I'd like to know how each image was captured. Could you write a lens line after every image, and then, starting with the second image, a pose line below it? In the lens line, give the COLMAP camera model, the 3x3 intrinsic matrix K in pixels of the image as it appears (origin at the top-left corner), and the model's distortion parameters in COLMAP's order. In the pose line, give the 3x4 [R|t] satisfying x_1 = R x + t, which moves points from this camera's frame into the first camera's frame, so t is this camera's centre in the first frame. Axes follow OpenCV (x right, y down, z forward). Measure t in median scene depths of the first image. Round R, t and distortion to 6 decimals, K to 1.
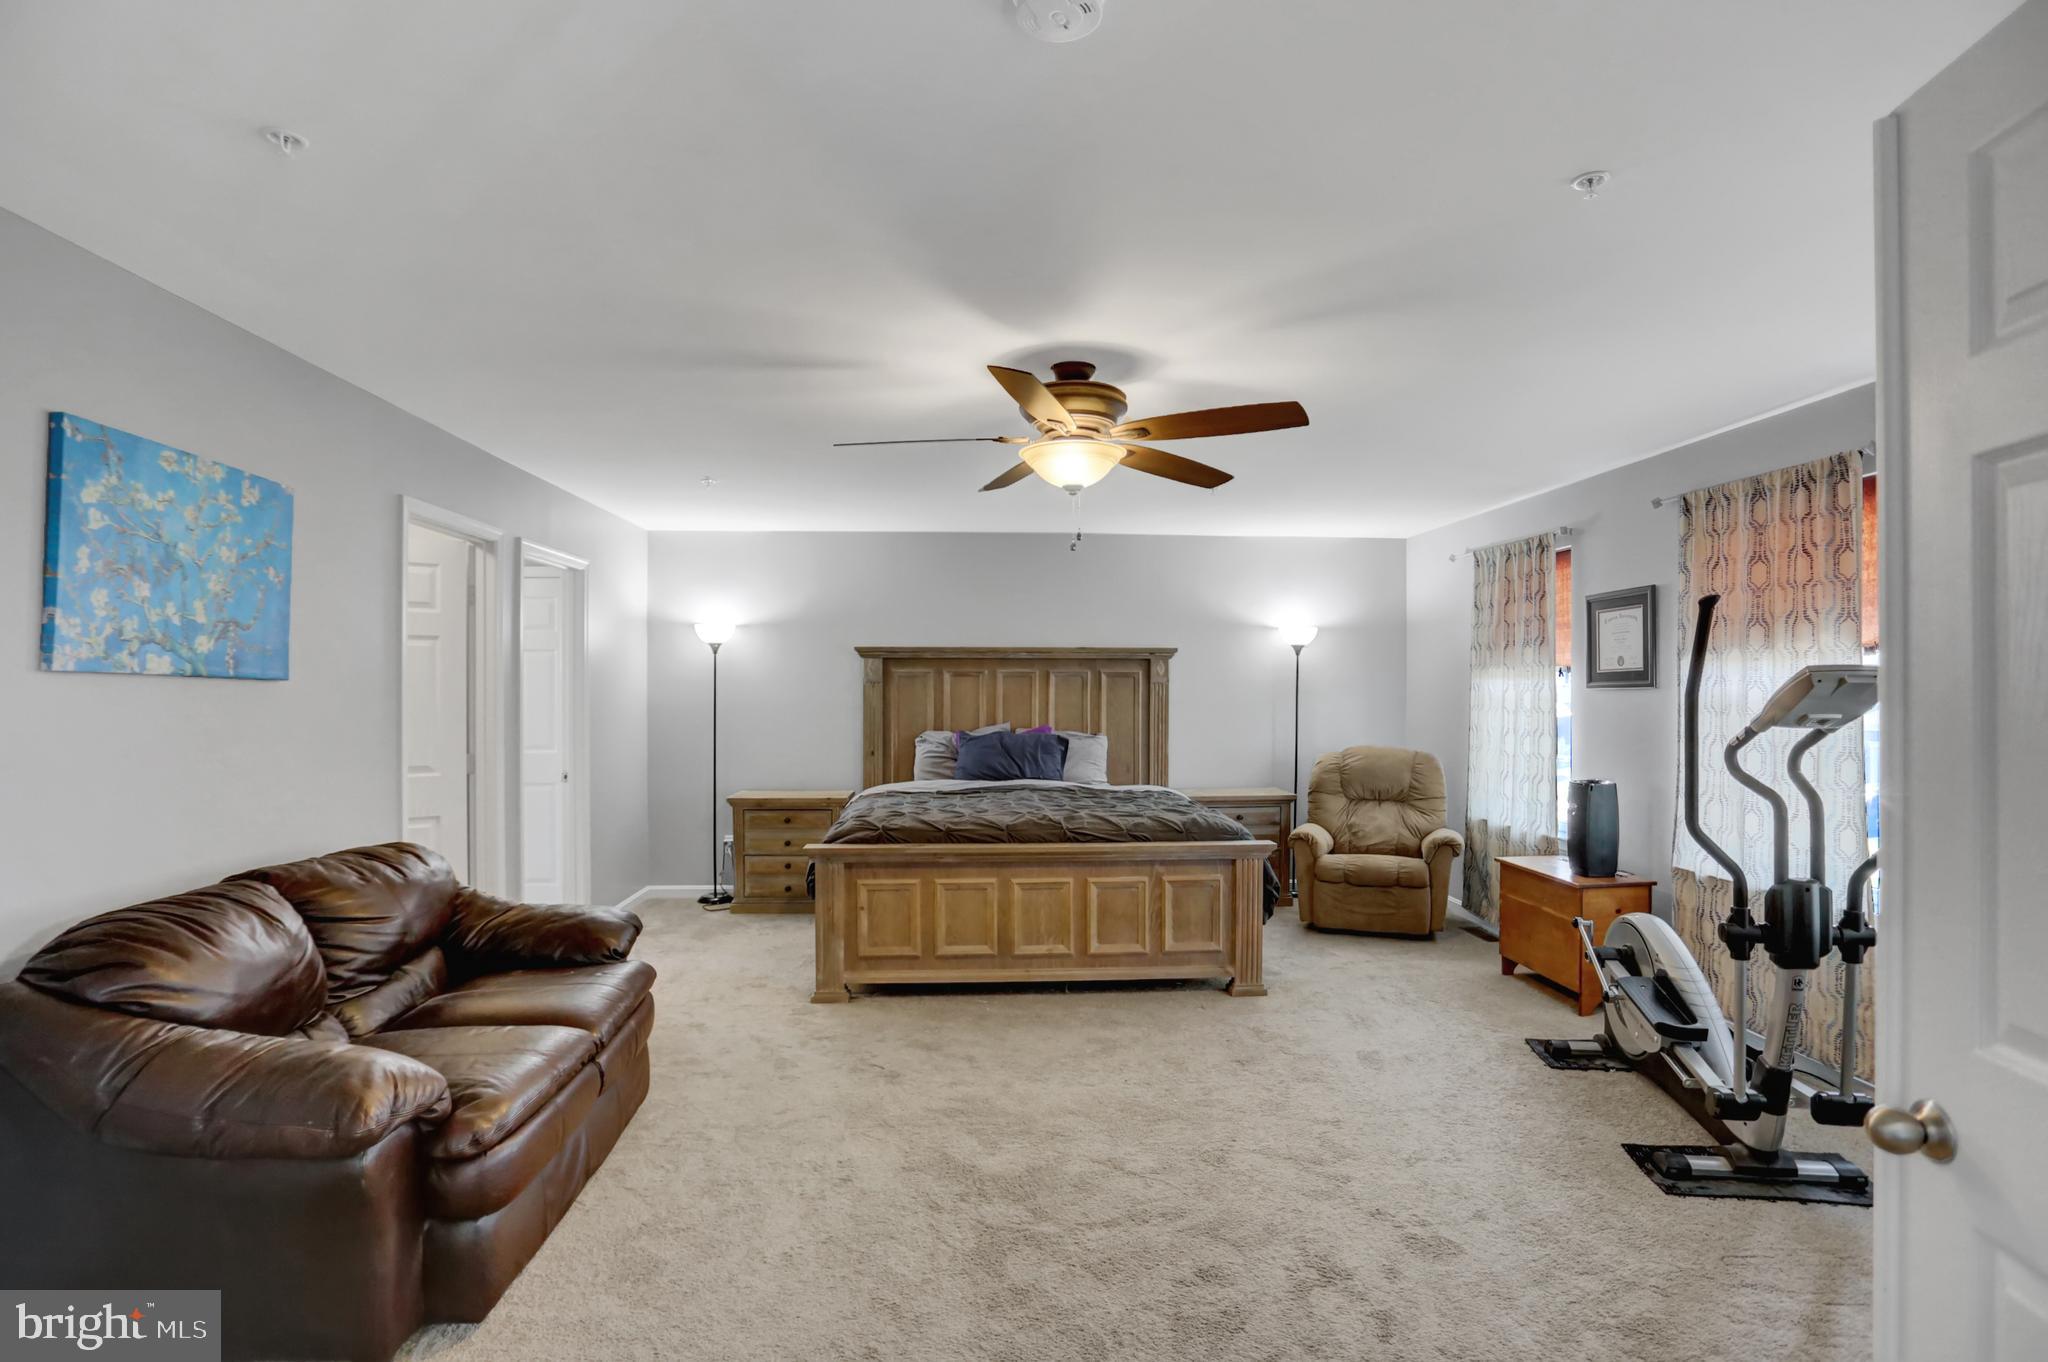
lens RADIAL K [[1046.8, 0, 1027.6], [0, 1046.8, 681.6], [0, 0, 1]] dist [-0.001675, -0.000301]
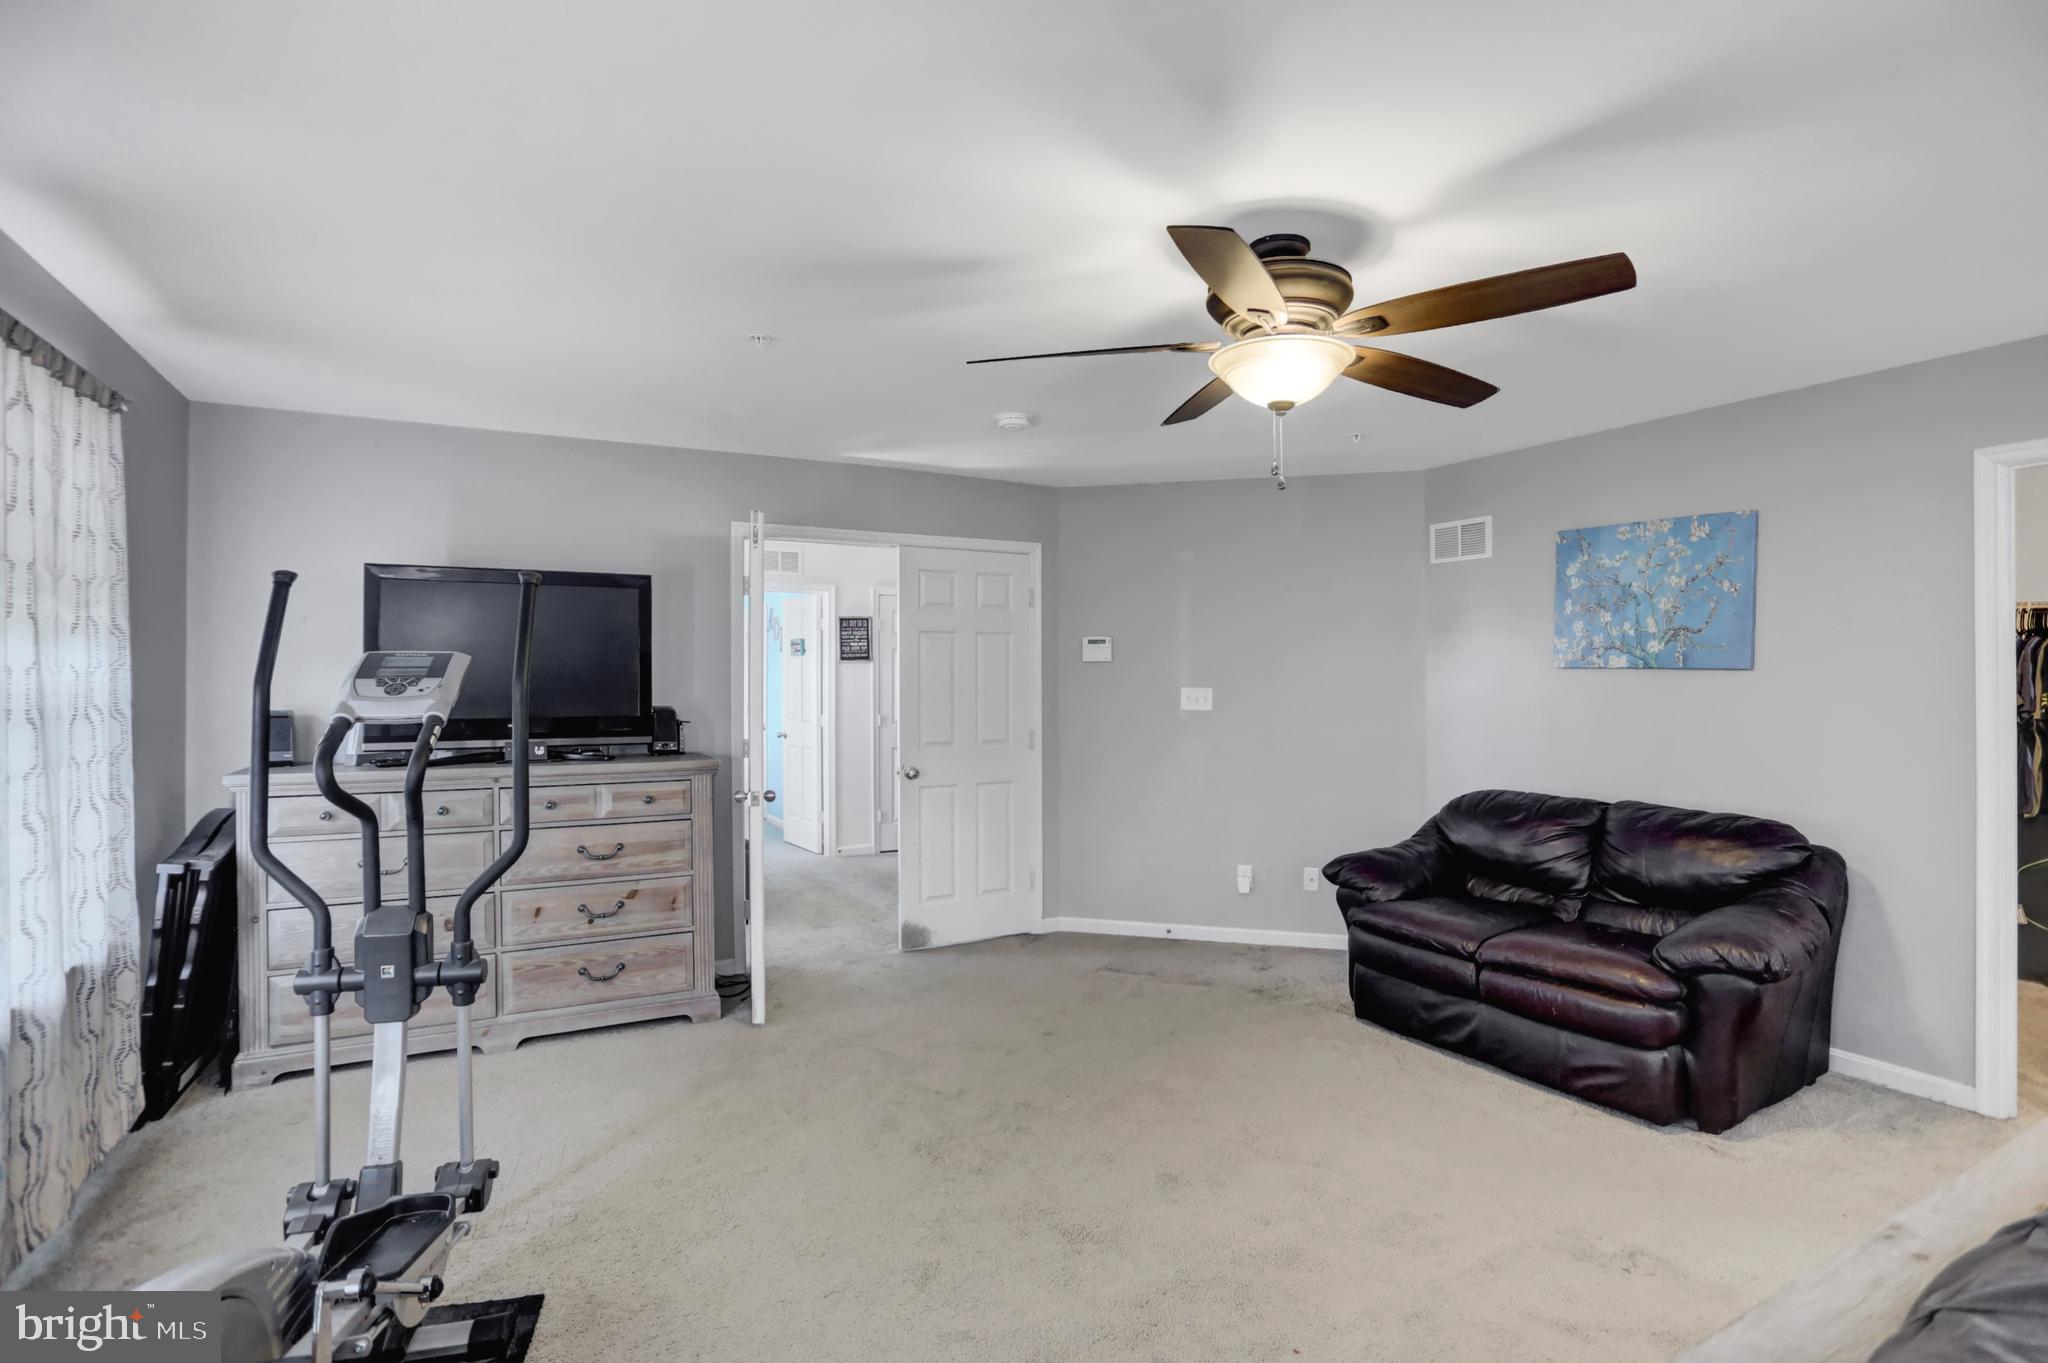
lens RADIAL K [[1046.8, 0, 1027.6], [0, 1046.8, 682.1], [0, 0, 1]] dist [-0.001675, -0.000301]
pose [[-0.914036, -0.000575, -0.405634, 0.619857], [0.001108, 0.999992, -0.003916, 0.019326], [0.405632, -0.004029, -0.914027, 1.990574]]
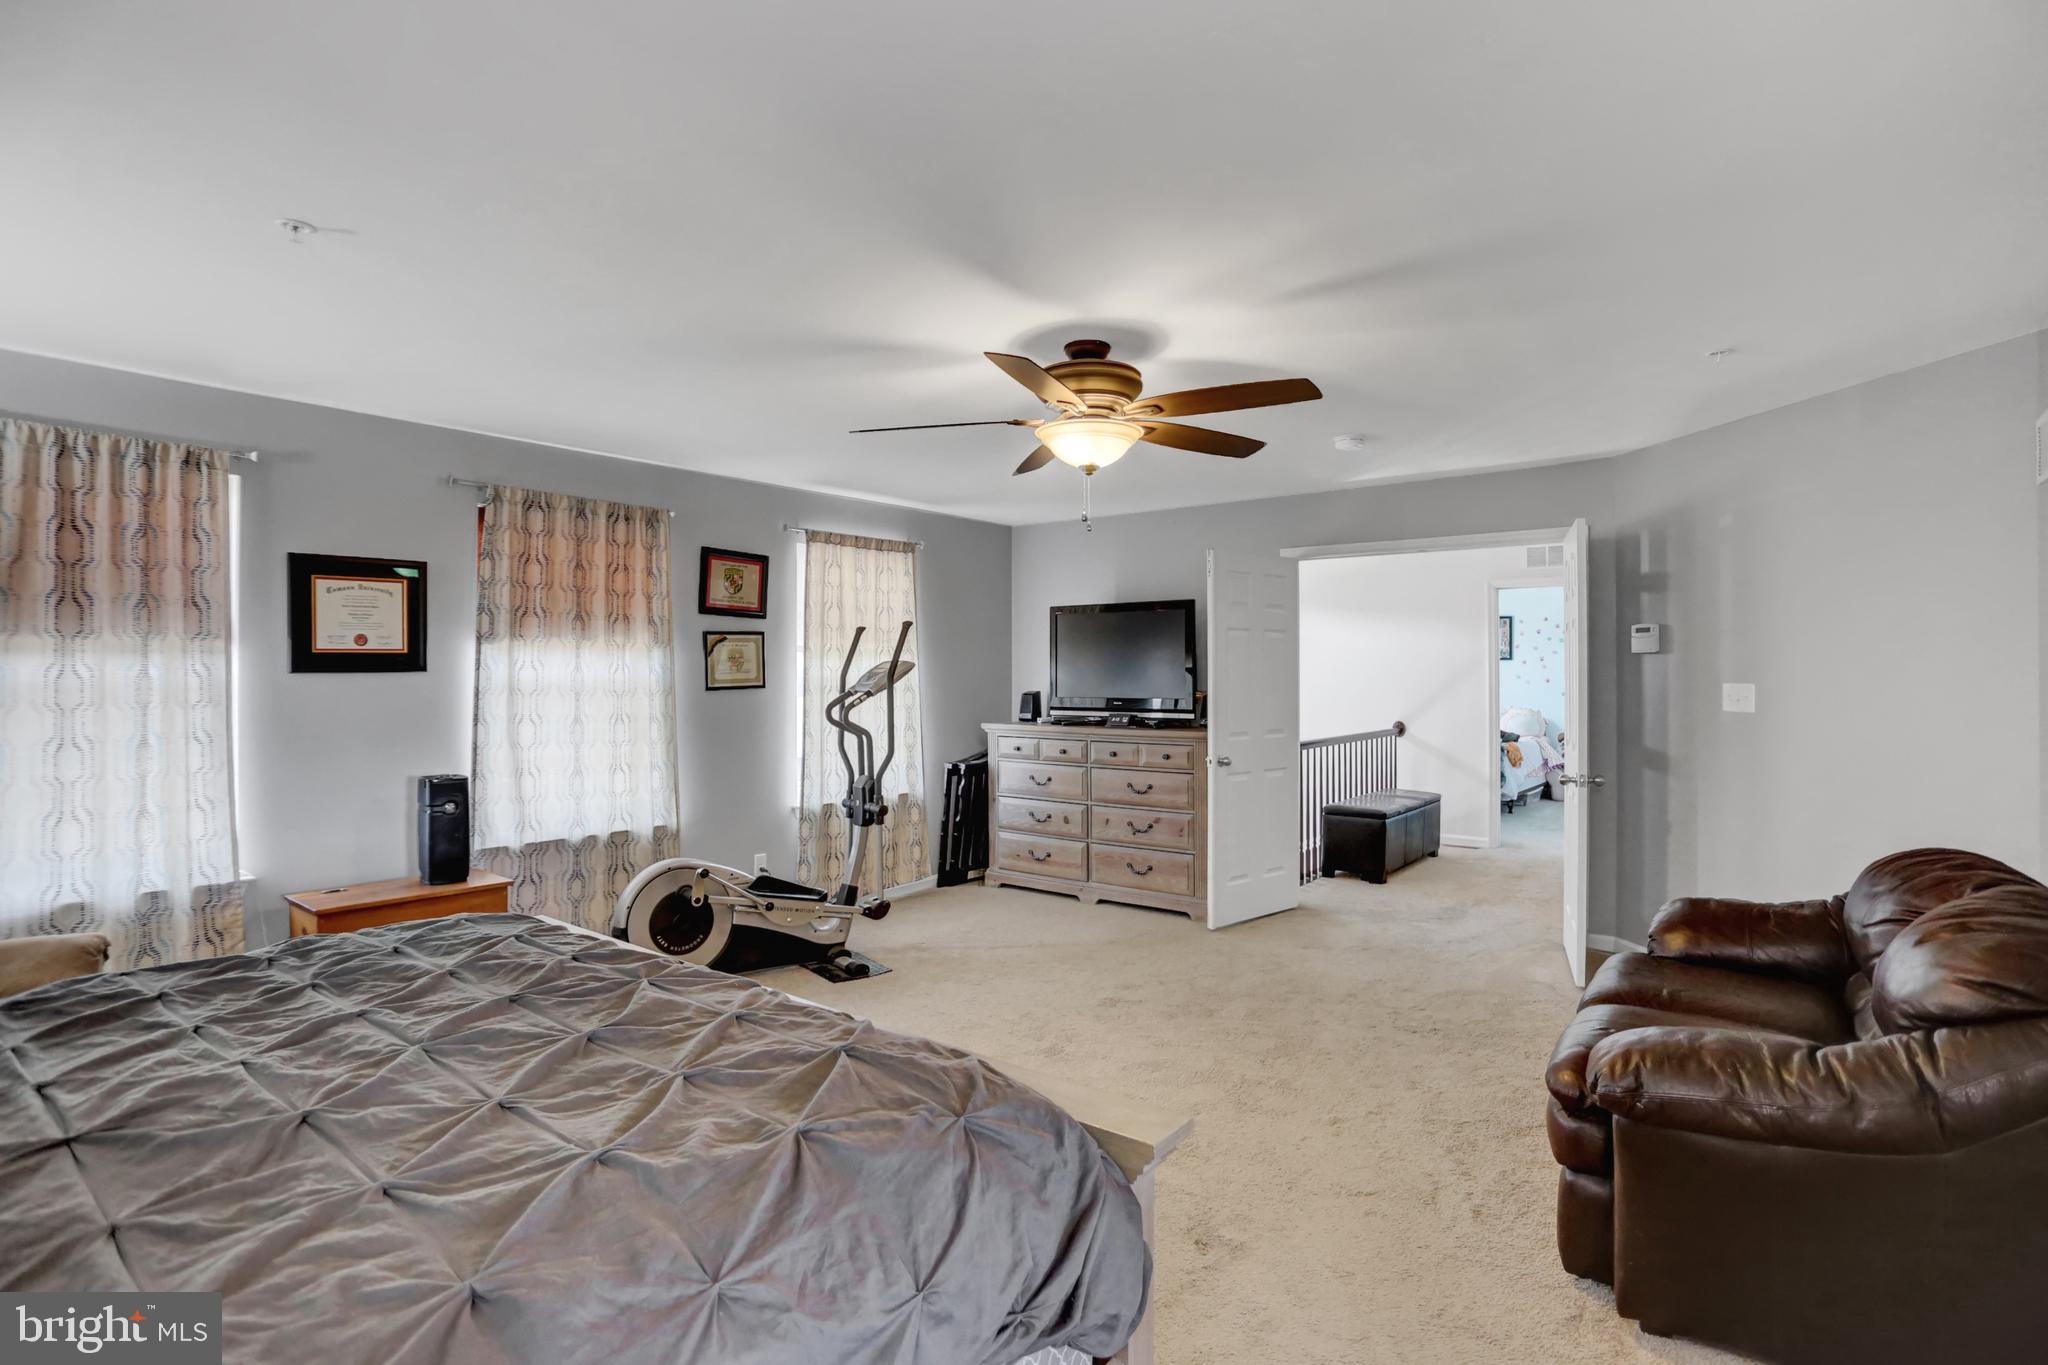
lens RADIAL K [[1046.8, 0, 1027.6], [0, 1046.8, 683.1], [0, 0, 1]] dist [-0.001675, -0.000301]
pose [[-0.747074, -0.006598, 0.664708, -0.717769], [-0.003671, 0.999976, 0.005800, 0.016777], [-0.664731, 0.001893, -0.747081, 2.211779]]
